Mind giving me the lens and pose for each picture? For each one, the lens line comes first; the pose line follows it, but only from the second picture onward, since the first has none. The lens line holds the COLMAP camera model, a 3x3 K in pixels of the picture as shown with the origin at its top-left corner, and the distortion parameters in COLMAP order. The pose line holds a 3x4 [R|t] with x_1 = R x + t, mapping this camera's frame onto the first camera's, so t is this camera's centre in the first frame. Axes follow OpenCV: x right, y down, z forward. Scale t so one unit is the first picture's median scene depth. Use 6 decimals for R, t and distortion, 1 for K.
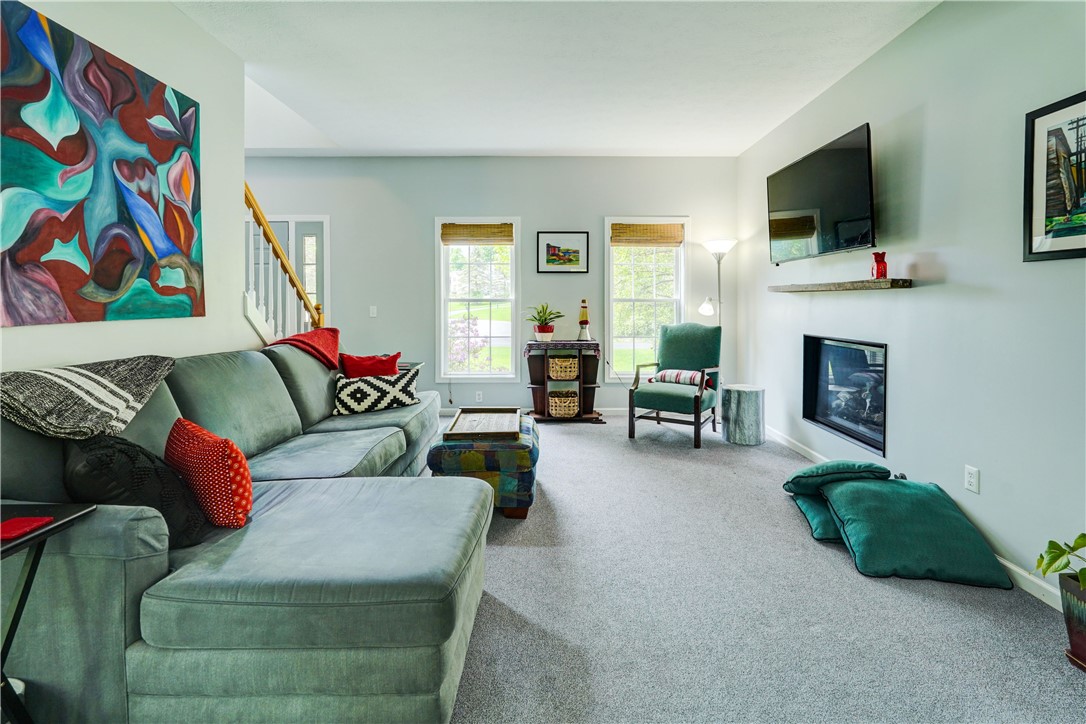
lens RADIAL K [[501.2, 0, 543.2], [0, 501.2, 319.5], [0, 0, 1]] dist [-0.000790, 0.001726]
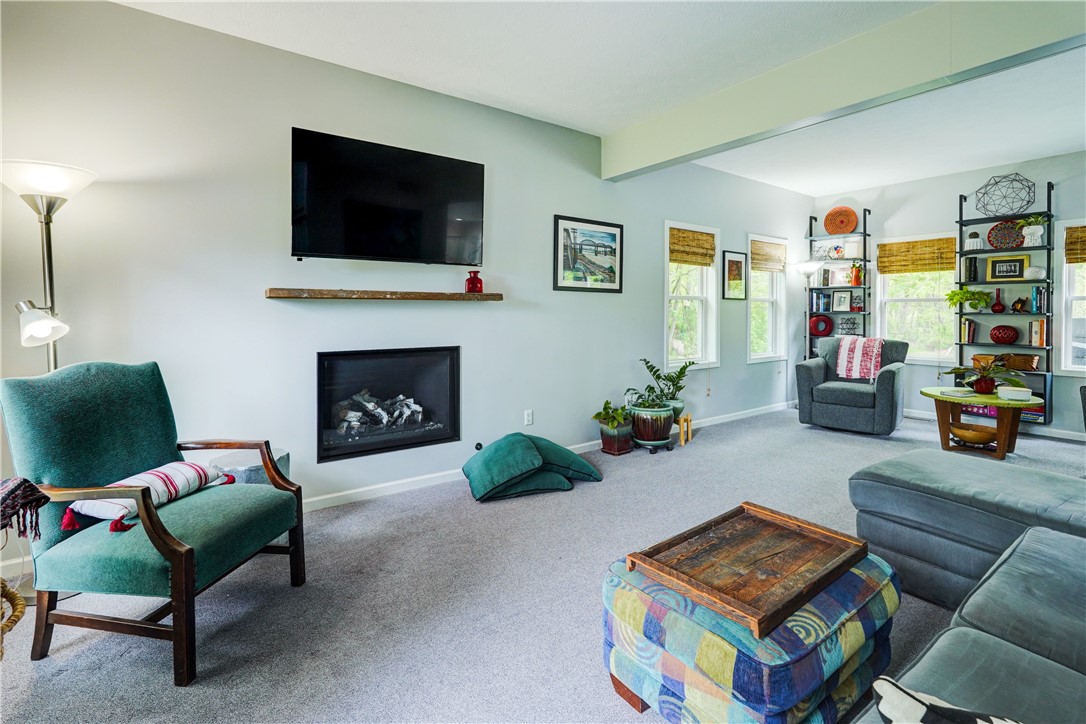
lens RADIAL K [[505.3, 0, 543.7], [0, 505.3, 308.4], [0, 0, 1]] dist [0.001621, 0.001092]
pose [[-0.598216, -0.001568, 0.801334, -0.586702], [0.025790, 0.999442, 0.021209, -0.089087], [-0.800920, 0.033354, -0.597842, 2.237251]]
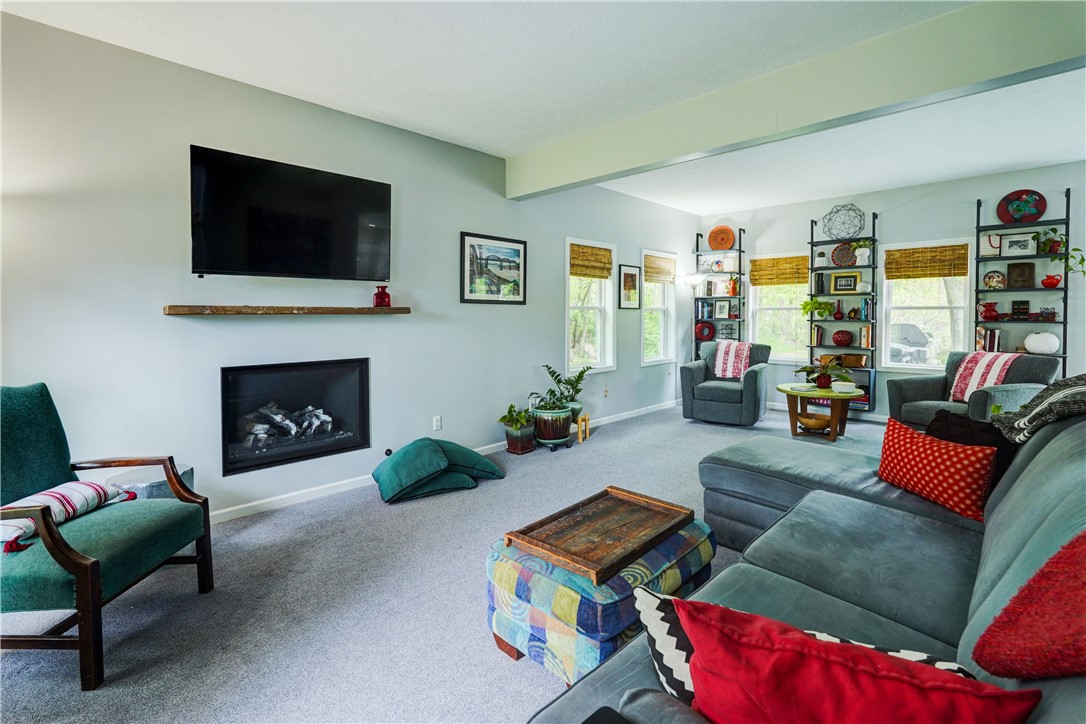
lens RADIAL K [[501.2, 0, 543.2], [0, 501.2, 319.5], [0, 0, 1]] dist [-0.000790, 0.001726]
pose [[-0.716383, -0.008206, 0.697659, -0.727627], [0.027615, 0.998814, 0.040105, -0.122142], [-0.697161, 0.047997, -0.715307, 2.278833]]
